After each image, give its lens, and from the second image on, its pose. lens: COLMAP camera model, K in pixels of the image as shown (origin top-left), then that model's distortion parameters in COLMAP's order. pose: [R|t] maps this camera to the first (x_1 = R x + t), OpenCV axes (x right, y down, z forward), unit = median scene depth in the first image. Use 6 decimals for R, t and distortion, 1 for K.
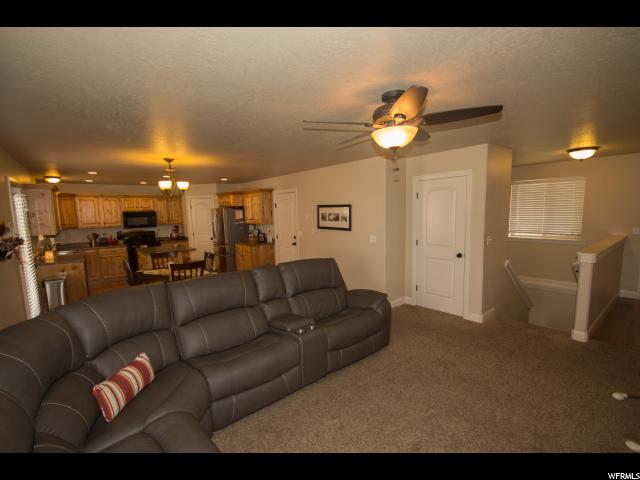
lens RADIAL K [[295.7, 0, 314.2], [0, 295.7, 245.9], [0, 0, 1]] dist [0.004251, -0.006333]
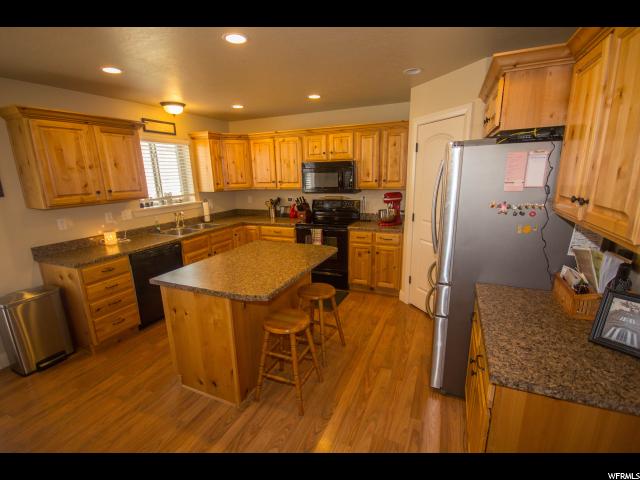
lens RADIAL K [[295.7, 0, 317.4], [0, 295.7, 246.6], [0, 0, 1]] dist [0.004251, -0.006333]
pose [[0.460350, 0.232361, -0.856788, -0.127445], [-0.091752, 0.972422, 0.214423, -0.085112], [0.882983, -0.020098, 0.468974, 0.777460]]
